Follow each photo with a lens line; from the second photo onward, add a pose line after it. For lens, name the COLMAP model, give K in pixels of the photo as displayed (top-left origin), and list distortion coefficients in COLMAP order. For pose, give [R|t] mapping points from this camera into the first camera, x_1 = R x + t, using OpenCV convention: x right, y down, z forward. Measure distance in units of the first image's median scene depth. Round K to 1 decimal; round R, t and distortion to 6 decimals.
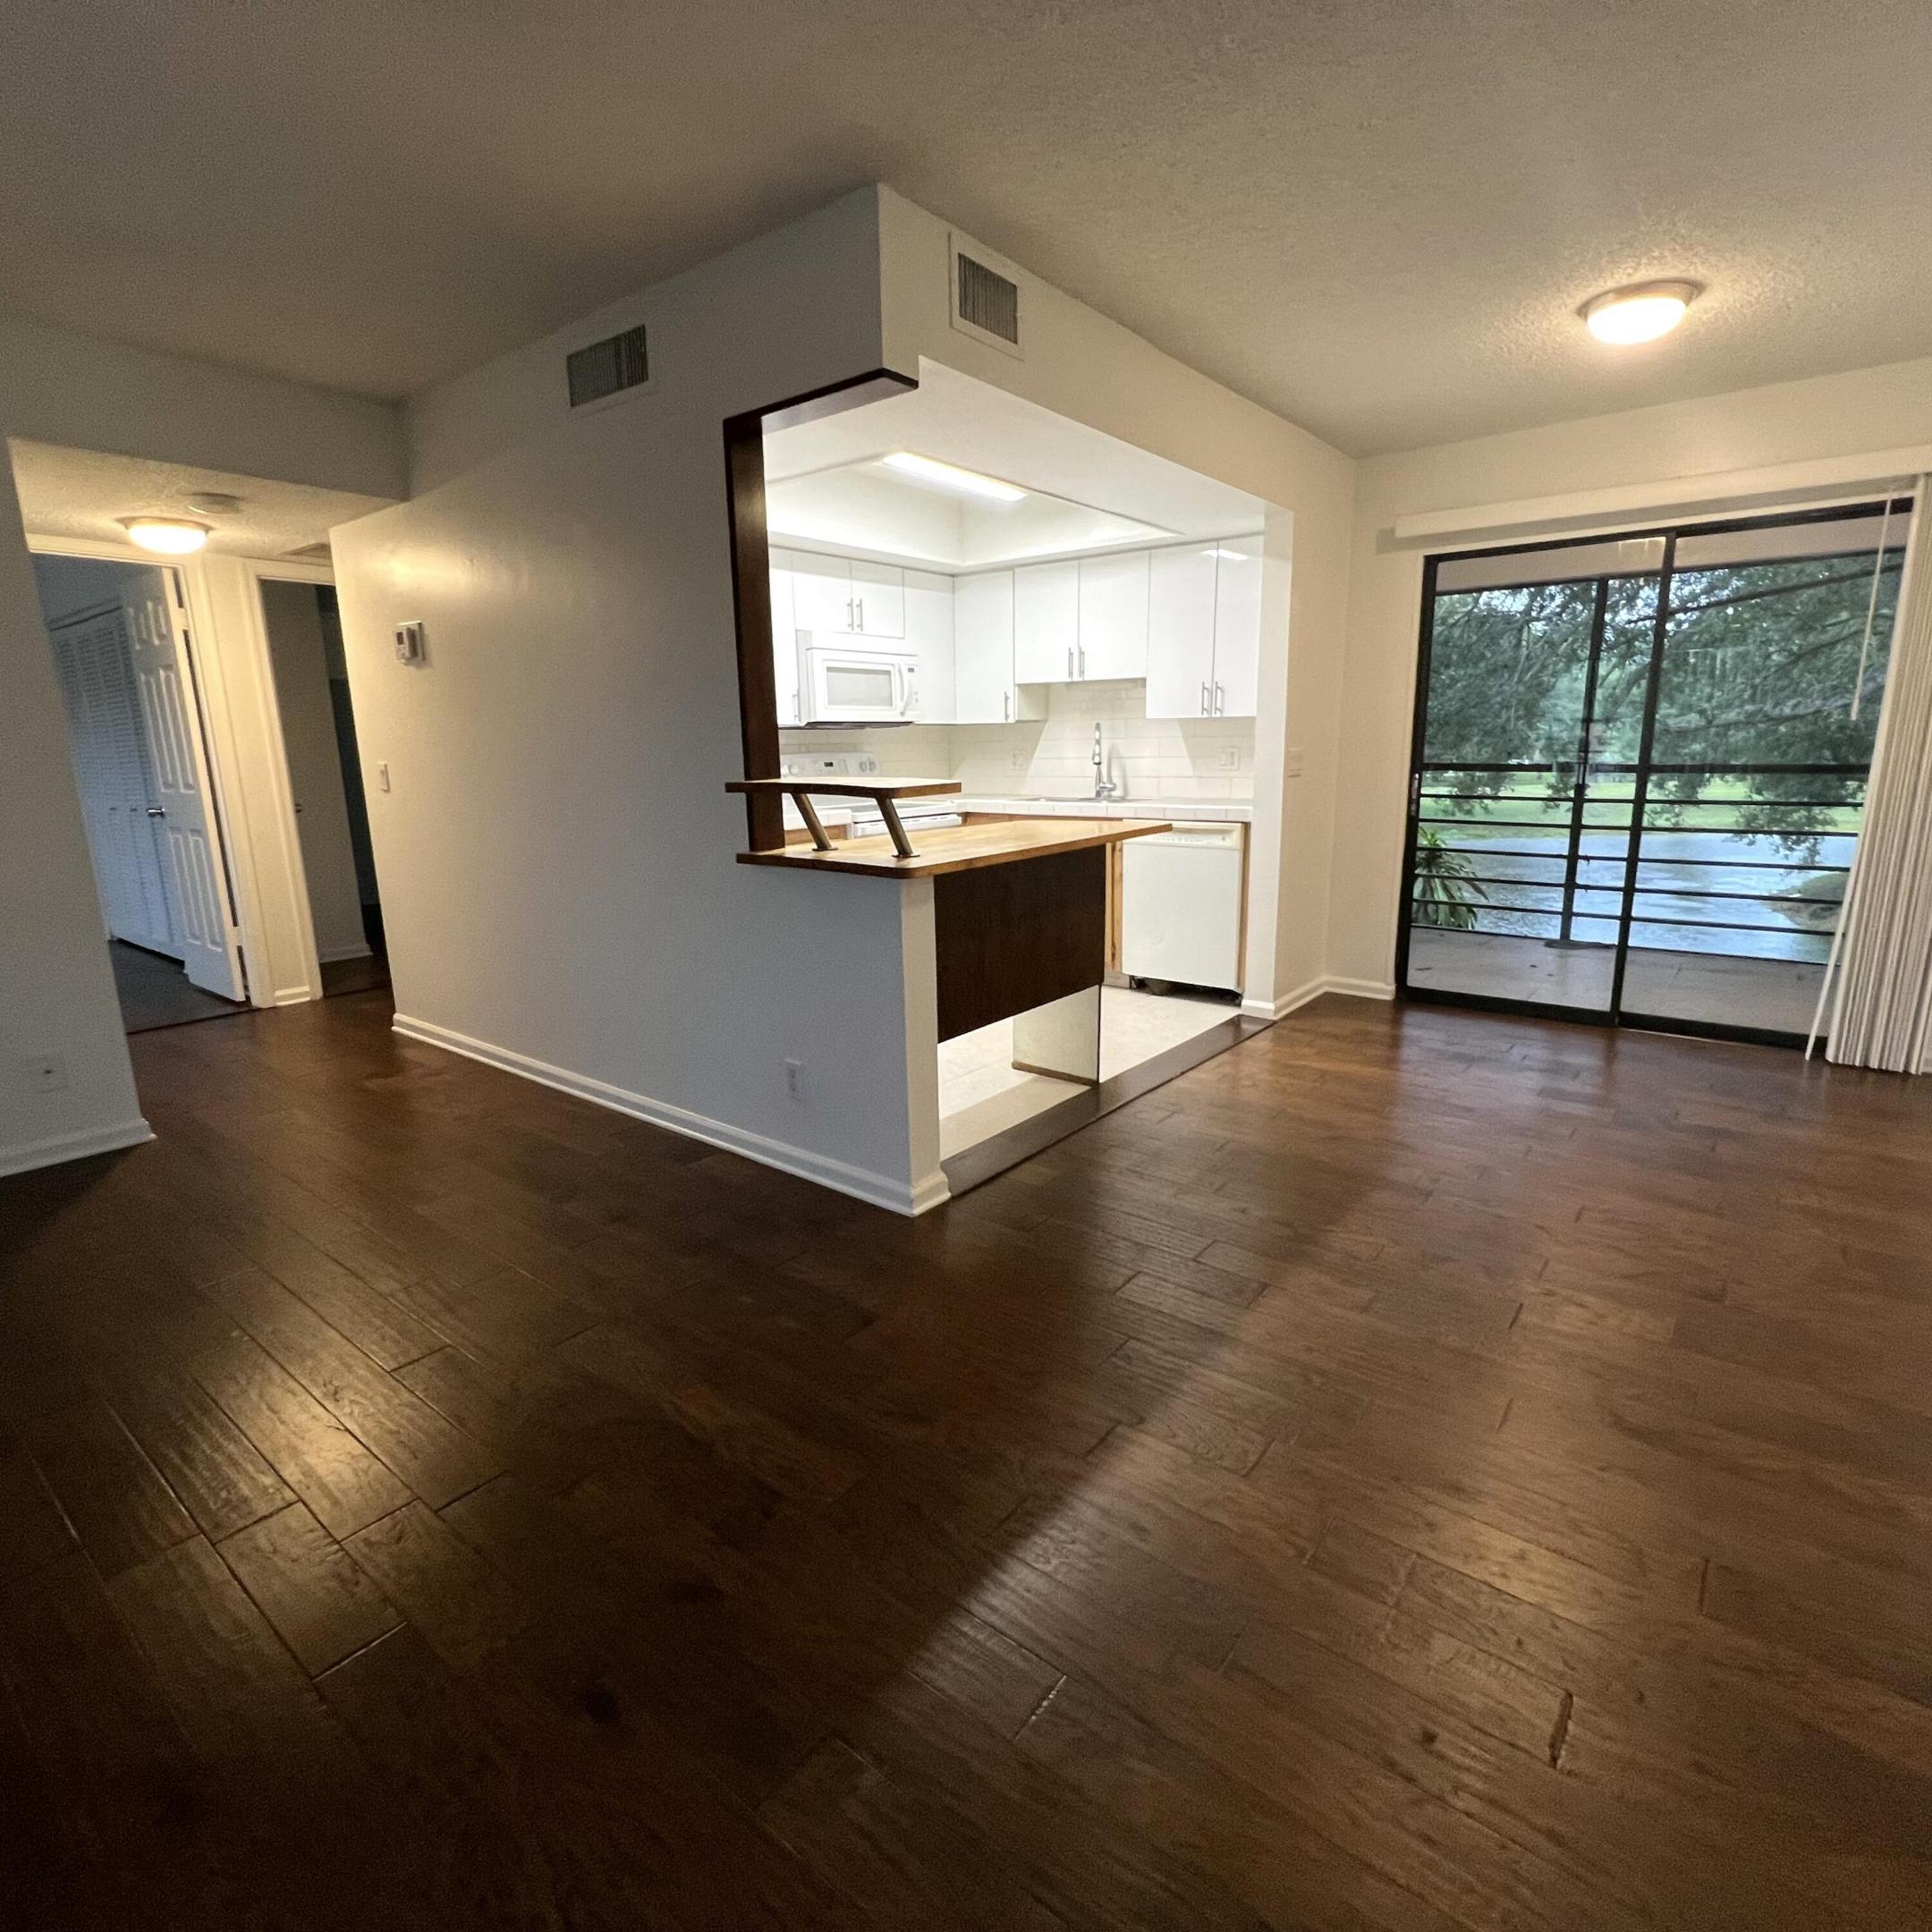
lens RADIAL K [[1033.9, 0, 959.6], [0, 1033.9, 965.8], [0, 0, 1]] dist [-0.001488, -0.001557]
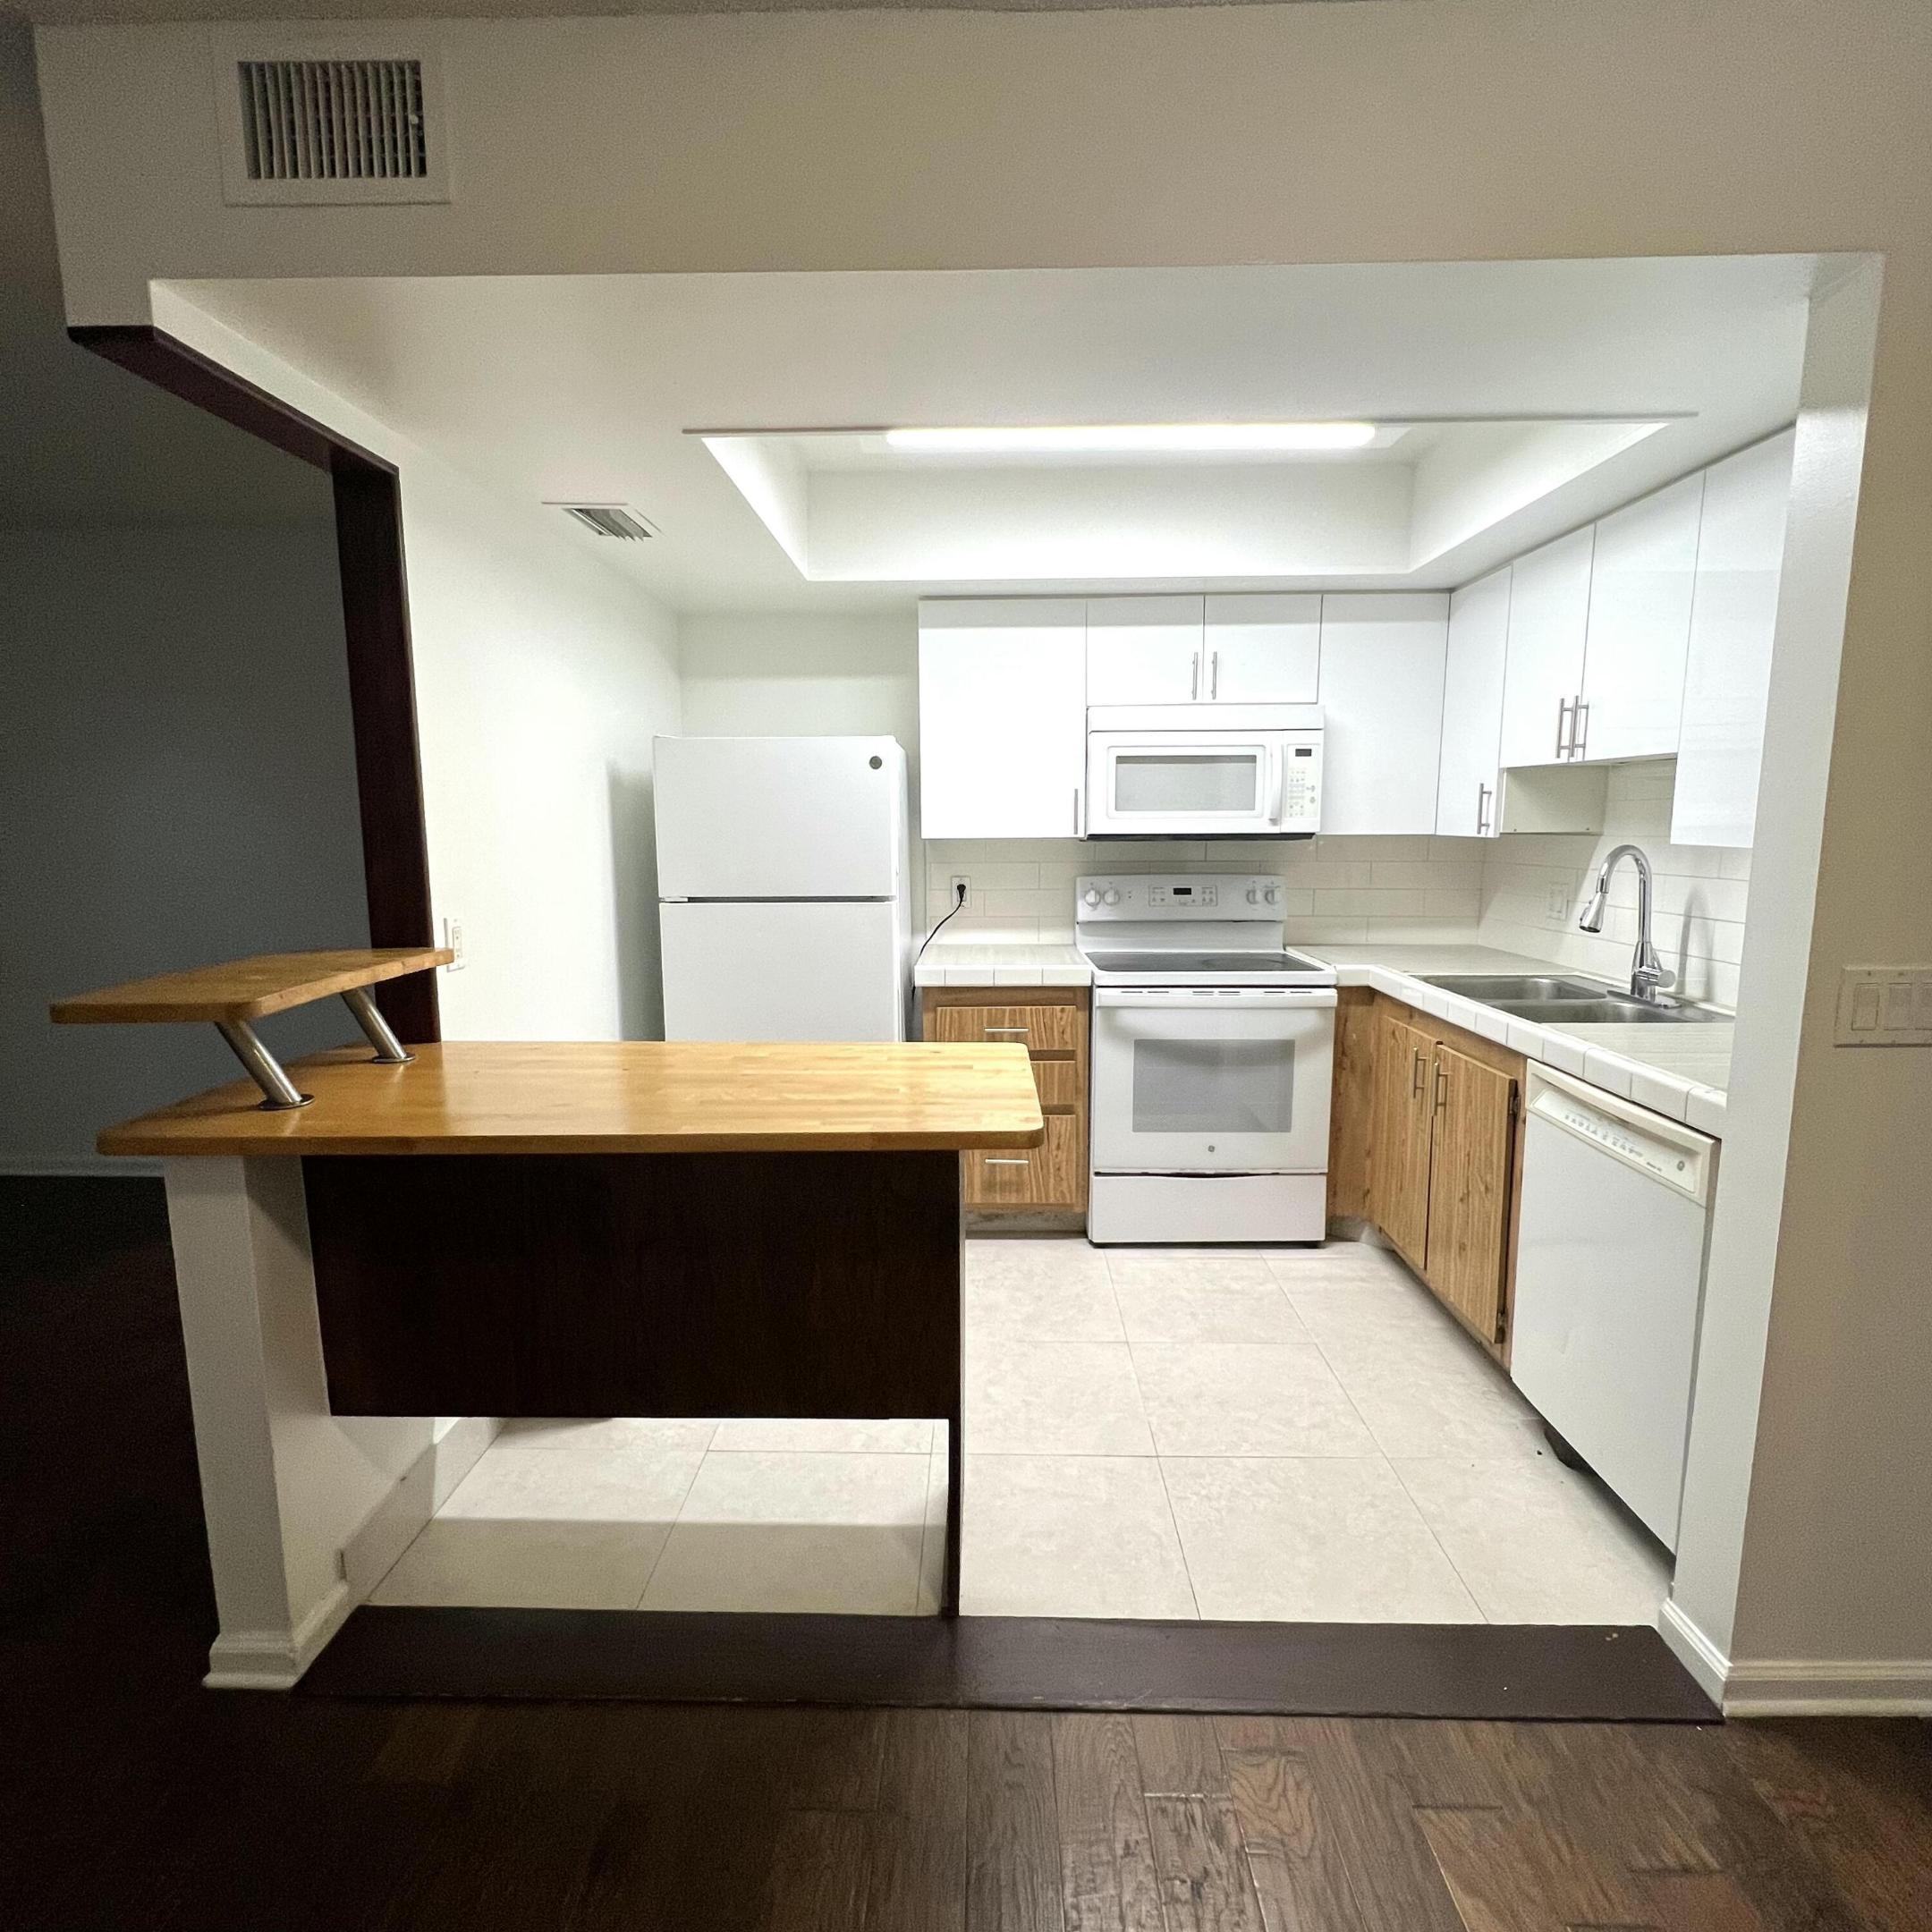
lens RADIAL K [[1033.9, 0, 959.6], [0, 1033.9, 965.8], [0, 0, 1]] dist [-0.001488, -0.001557]
pose [[0.610347, 0.124233, -0.782332, 0.434994], [-0.174030, 0.984525, 0.020570, -0.178388], [0.772781, 0.123595, 0.622522, 0.612054]]
